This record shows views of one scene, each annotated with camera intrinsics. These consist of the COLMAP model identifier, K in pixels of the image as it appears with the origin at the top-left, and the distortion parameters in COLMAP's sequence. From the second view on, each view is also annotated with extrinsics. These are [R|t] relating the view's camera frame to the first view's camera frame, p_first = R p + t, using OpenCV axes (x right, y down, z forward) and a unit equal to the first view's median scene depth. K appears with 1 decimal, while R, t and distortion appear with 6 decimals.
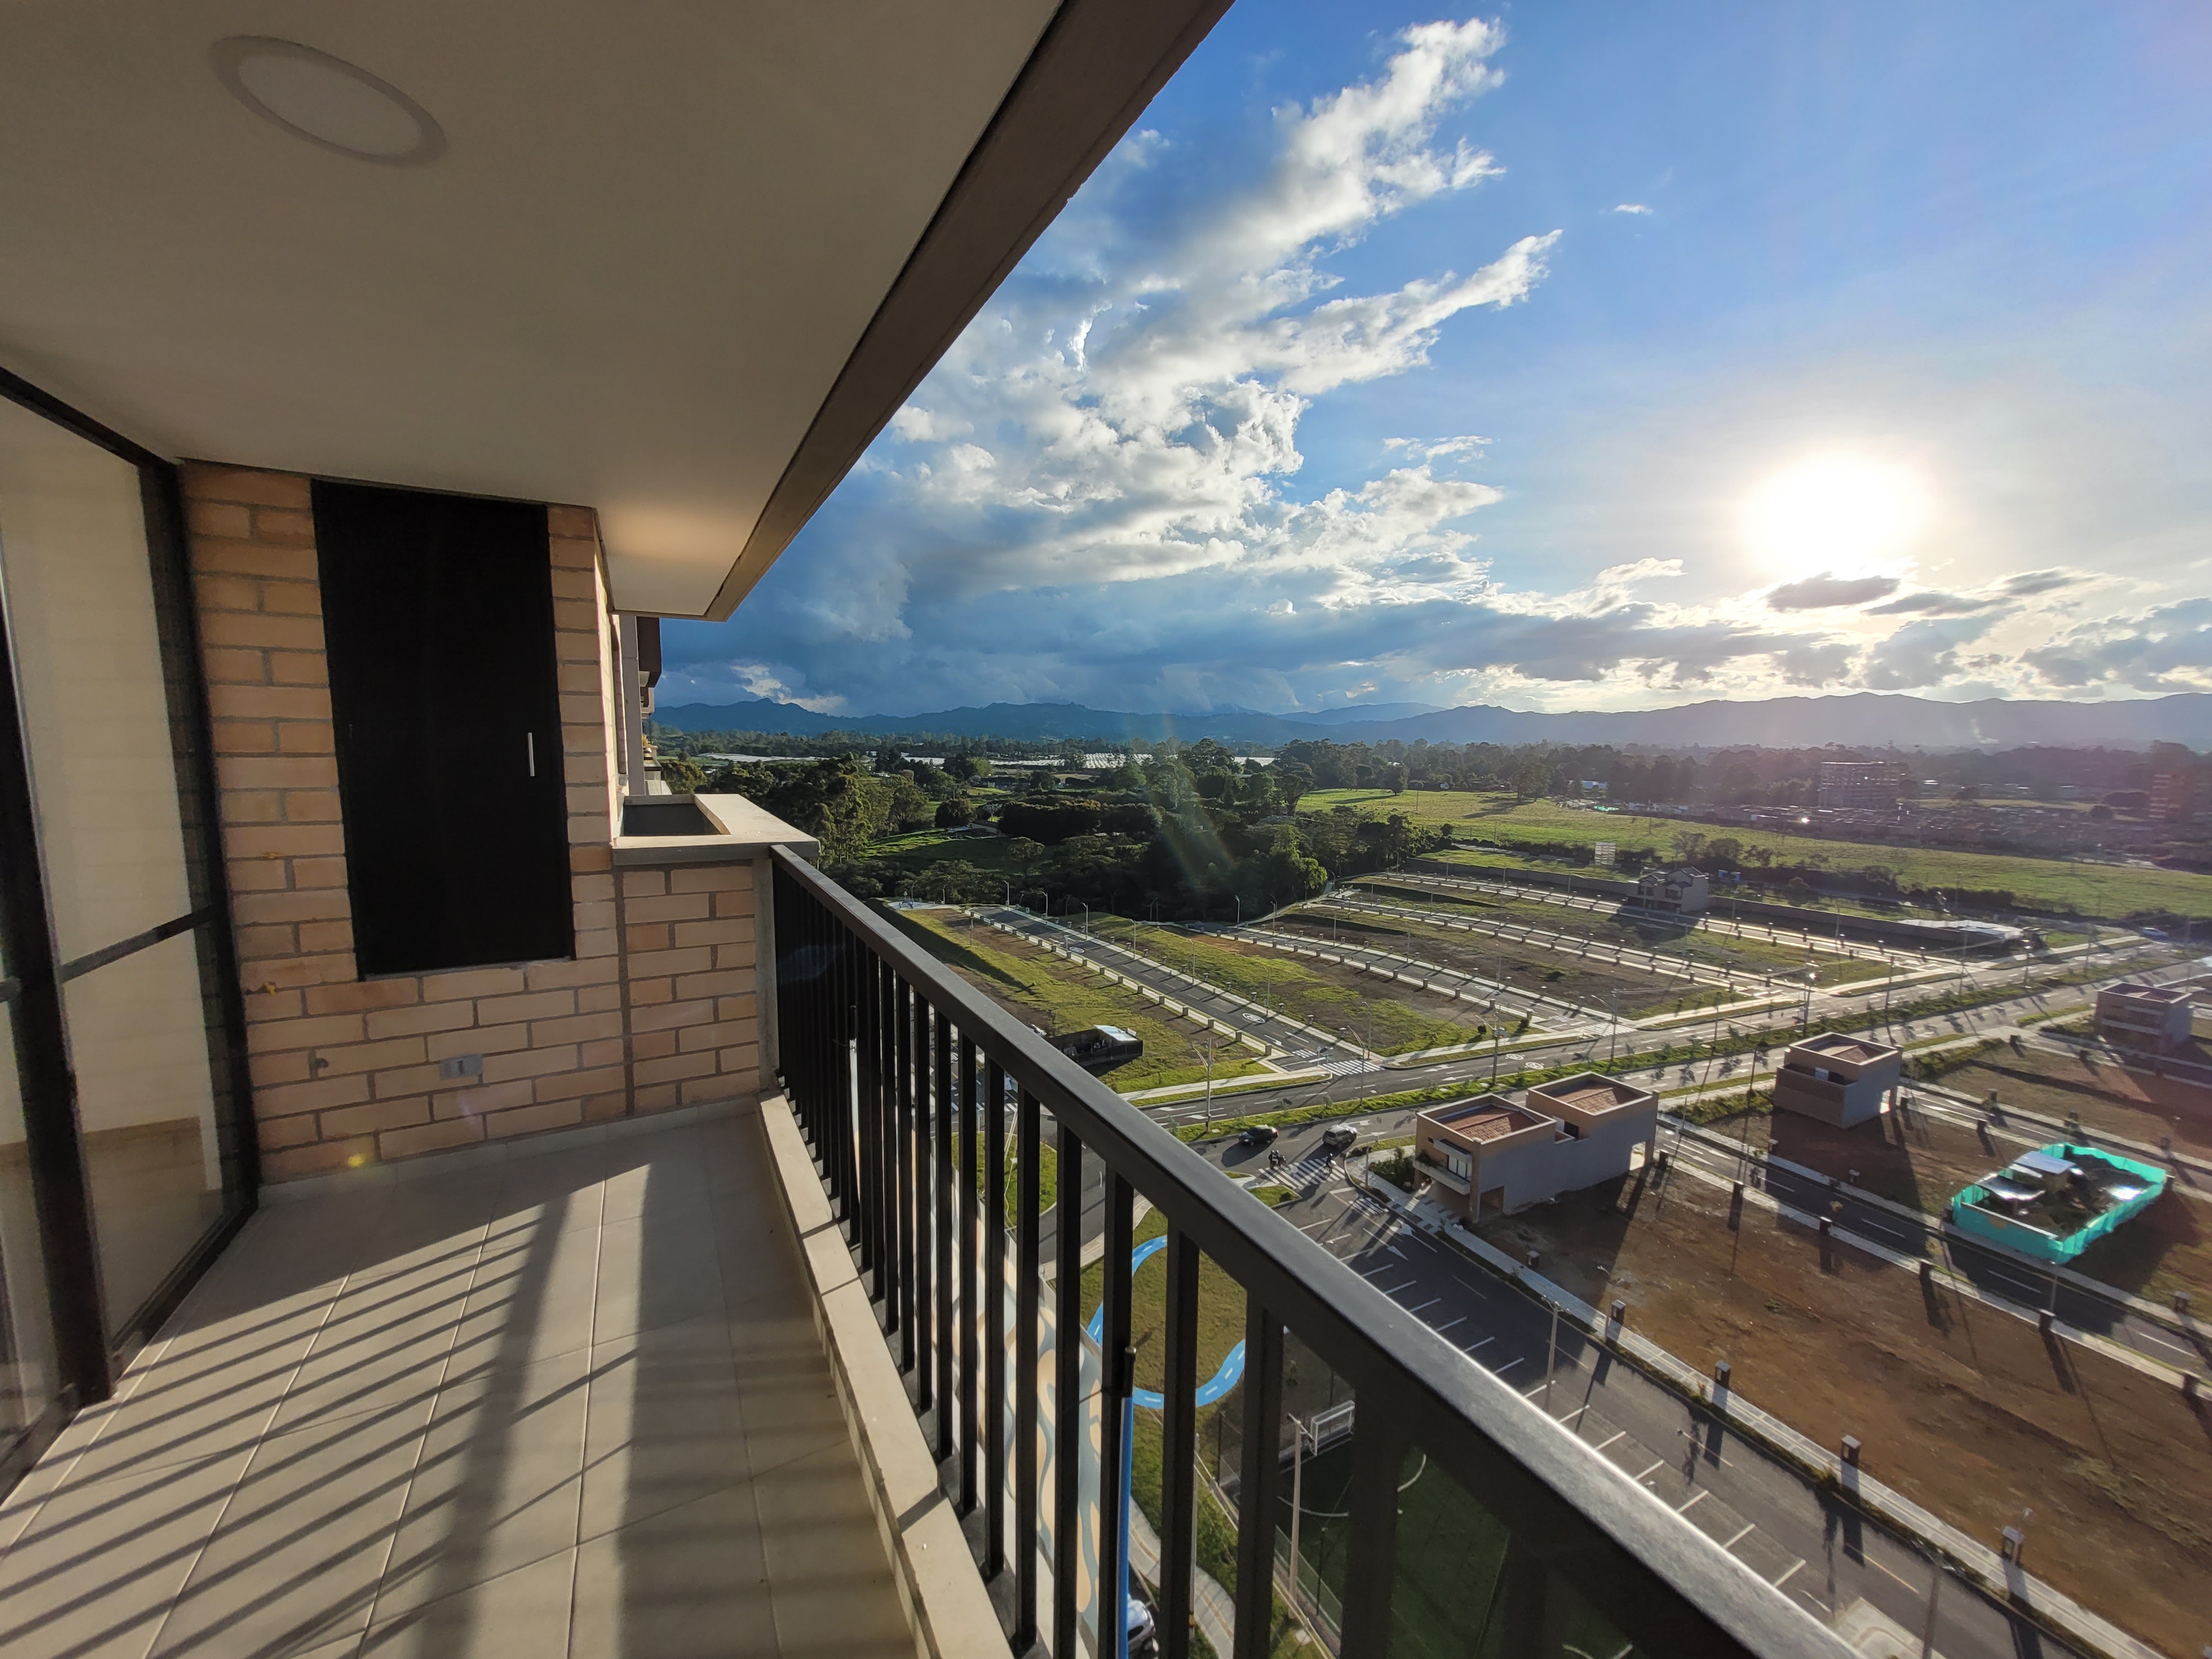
lens RADIAL K [[852.9, 0, 1092.2], [0, 852.9, 831.3], [0, 0, 1]] dist [-0.002641, -0.000200]
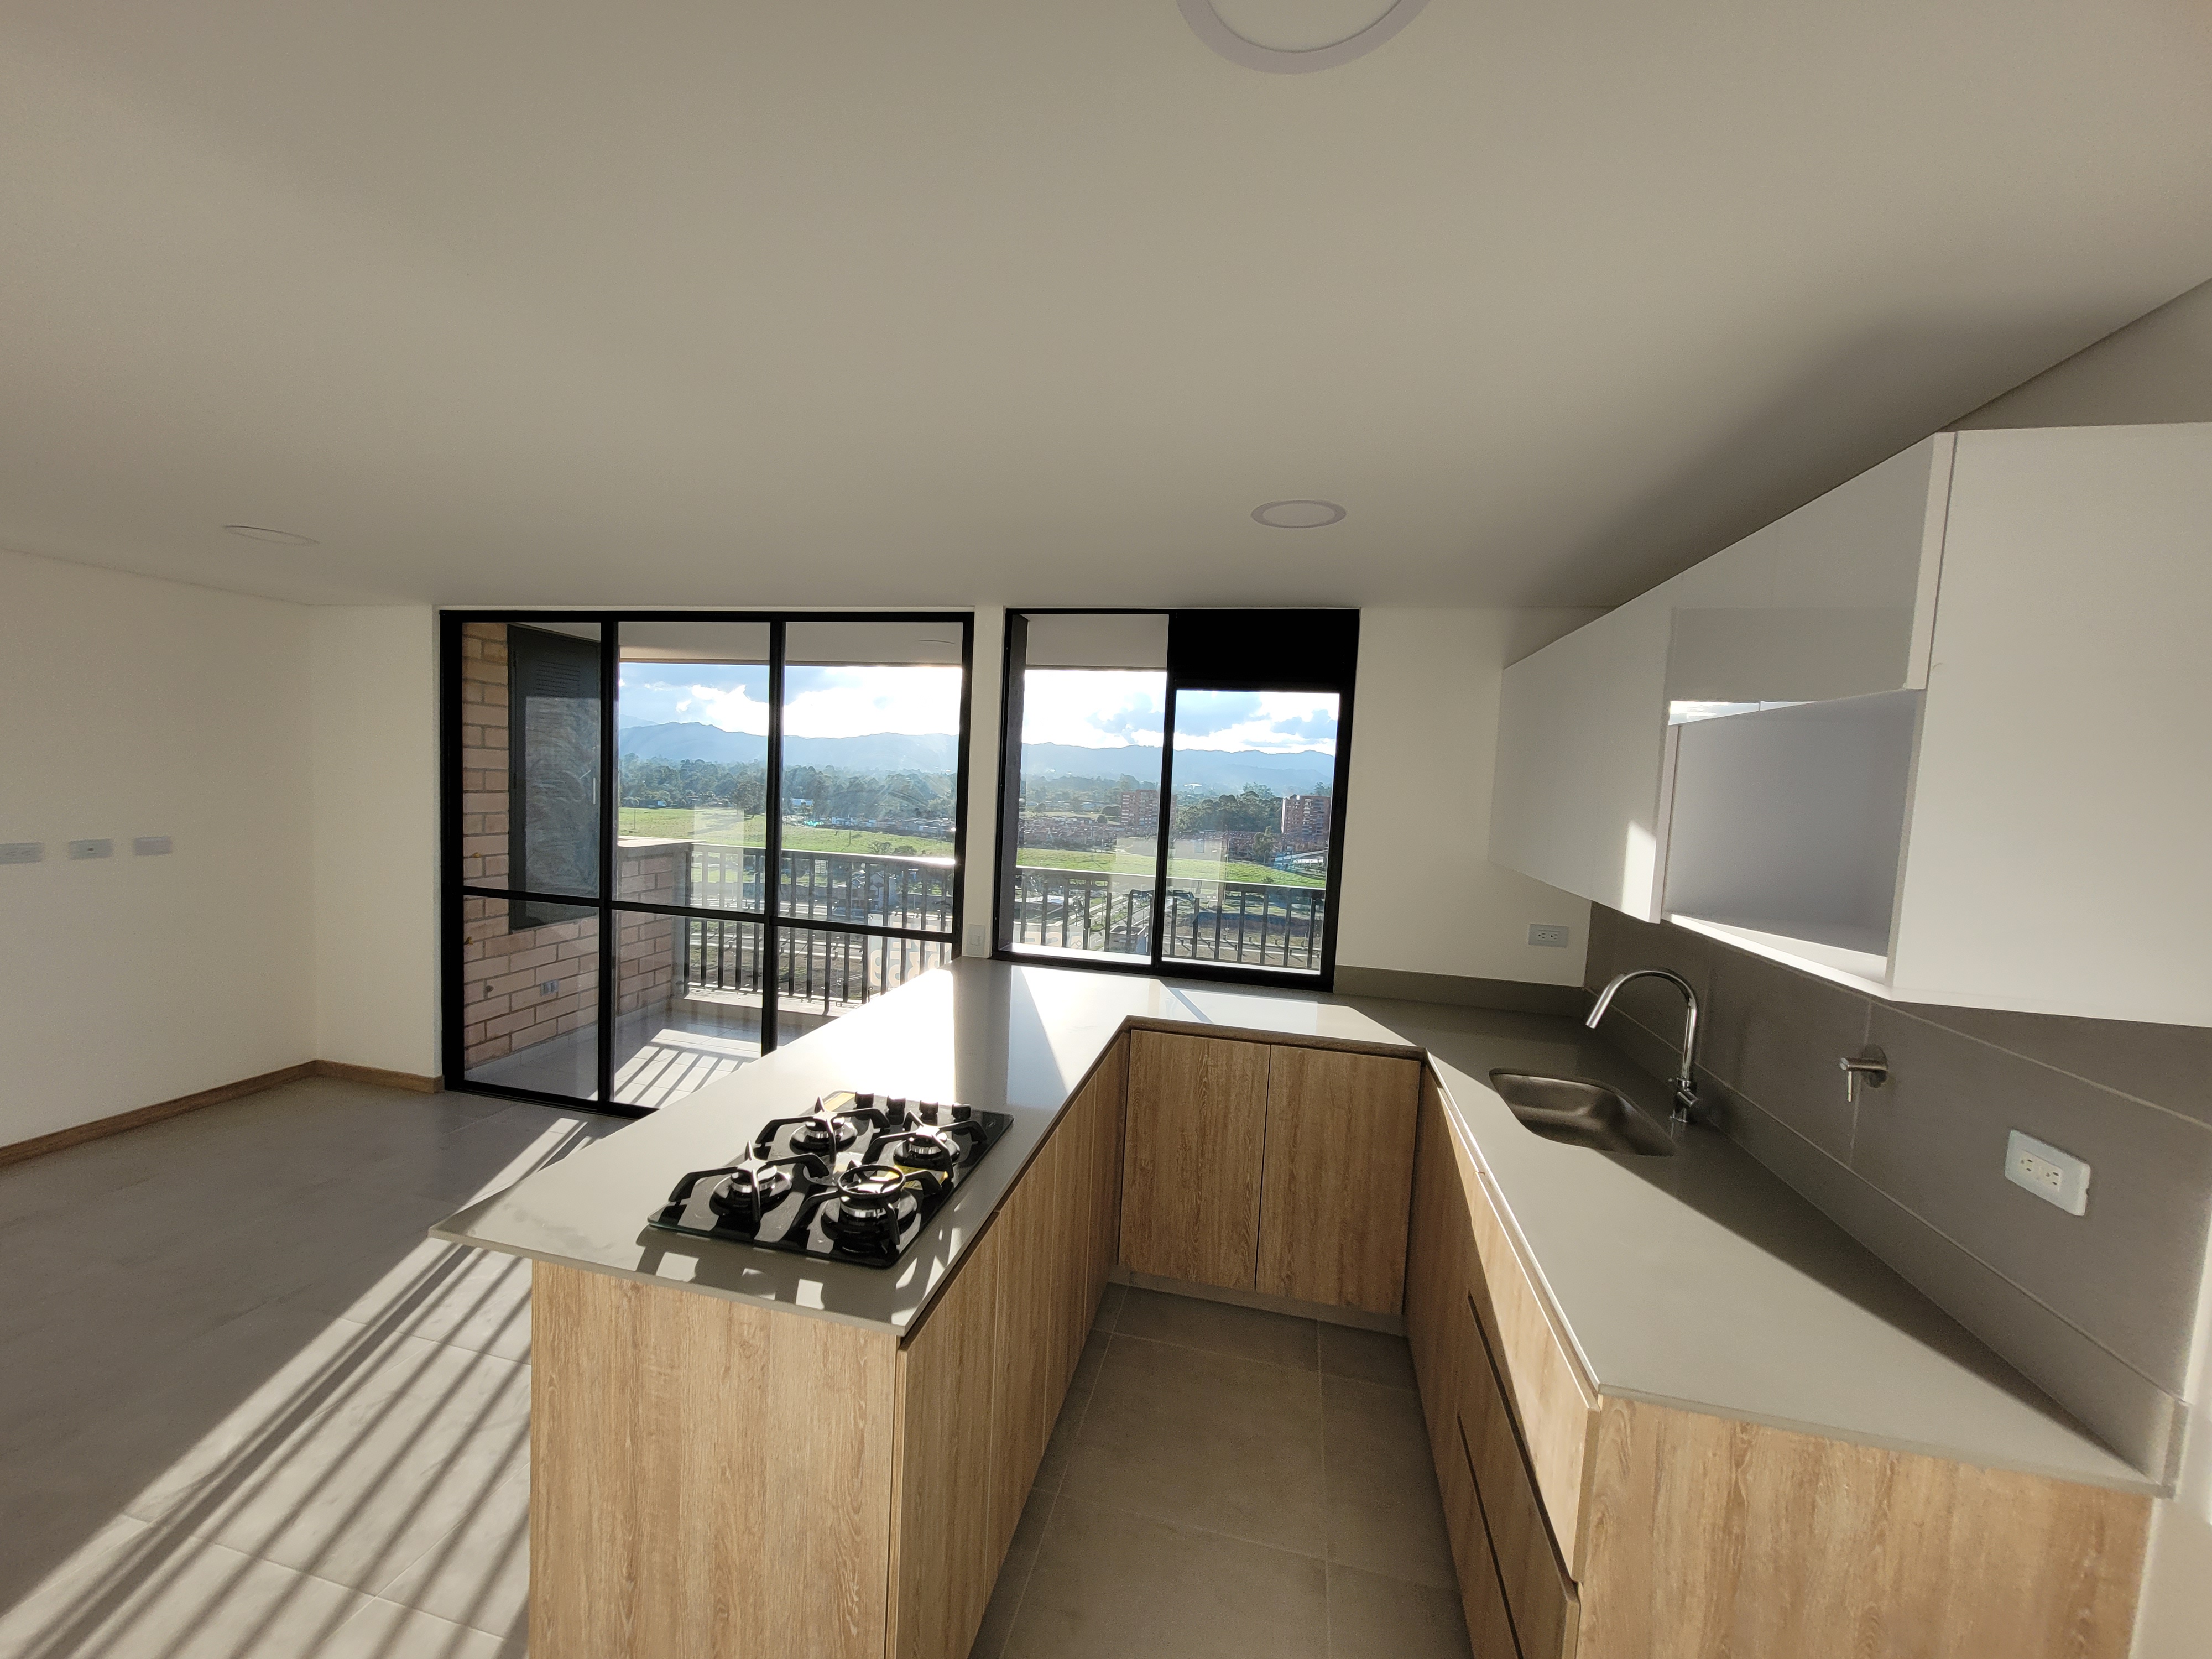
lens RADIAL K [[852.9, 0, 1099.2], [0, 852.9, 860.6], [0, 0, 1]] dist [-0.002641, -0.000200]
pose [[0.644794, -0.052958, 0.762519, -1.329006], [0.042216, 0.998542, 0.033652, 0.031779], [-0.763190, 0.010492, 0.646089, -0.844997]]
